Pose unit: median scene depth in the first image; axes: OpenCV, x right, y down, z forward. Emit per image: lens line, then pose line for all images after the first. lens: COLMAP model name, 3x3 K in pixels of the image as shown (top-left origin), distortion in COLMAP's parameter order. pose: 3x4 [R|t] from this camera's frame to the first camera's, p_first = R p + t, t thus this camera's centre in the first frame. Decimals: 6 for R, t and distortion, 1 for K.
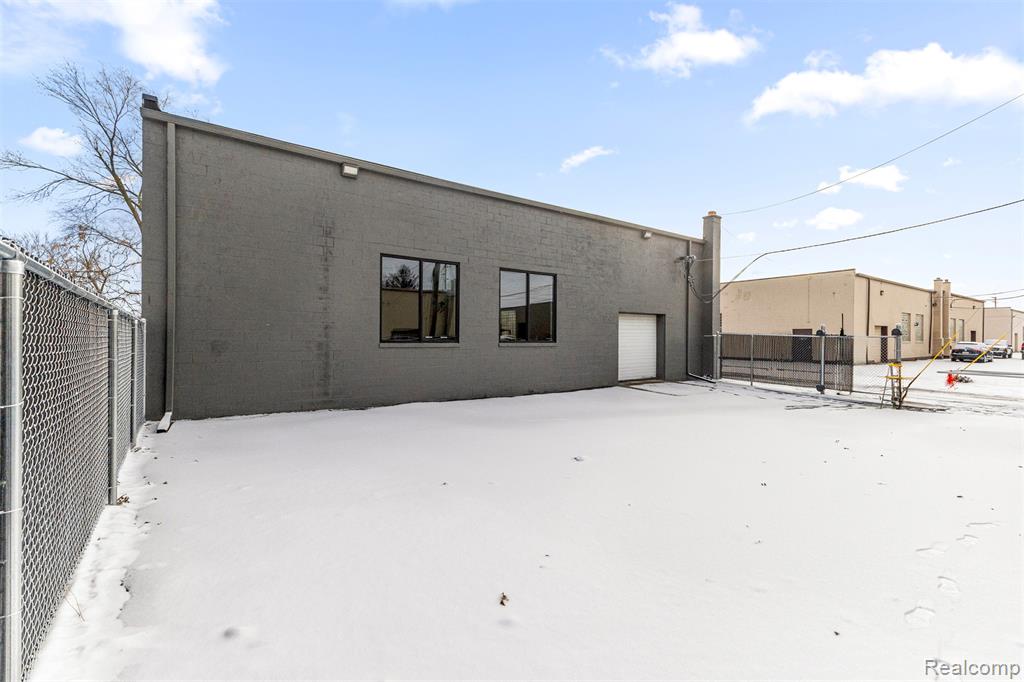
lens RADIAL K [[448.3, 0, 512.0], [0, 448.3, 341.0], [0, 0, 1]] dist [0.012322, -0.000222]
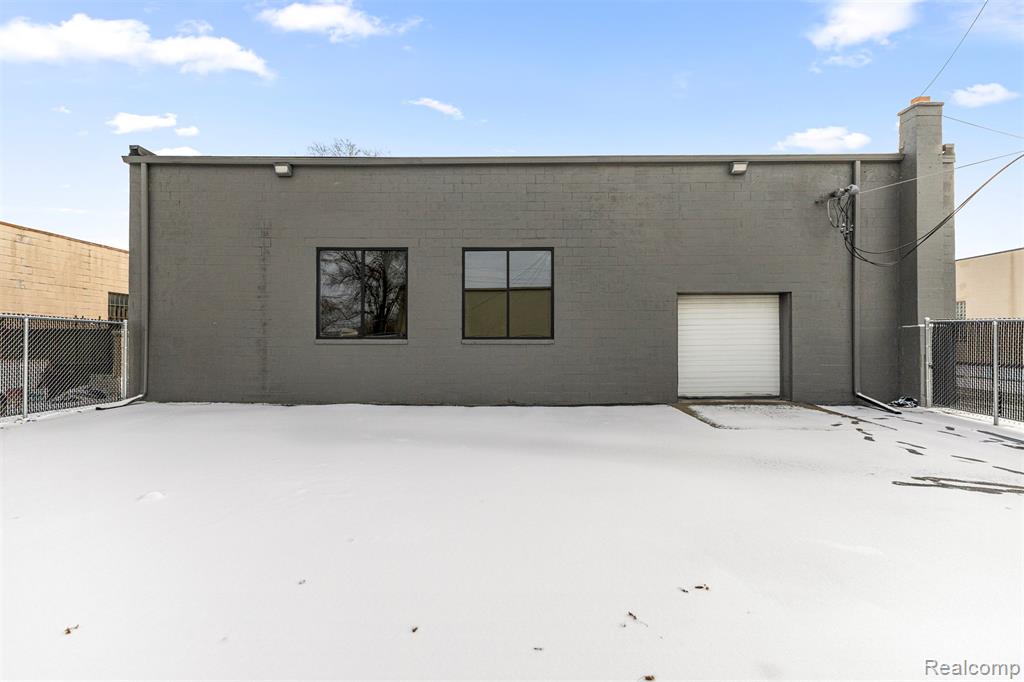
lens RADIAL K [[464.2, 0, 512.0], [0, 464.2, 341.0], [0, 0, 1]] dist [0.014041, -0.000099]
pose [[0.809452, -0.001439, -0.587184, 0.497813], [0.001461, 0.999999, -0.000437, 0.007079], [0.587184, -0.000504, 0.809453, 0.330360]]
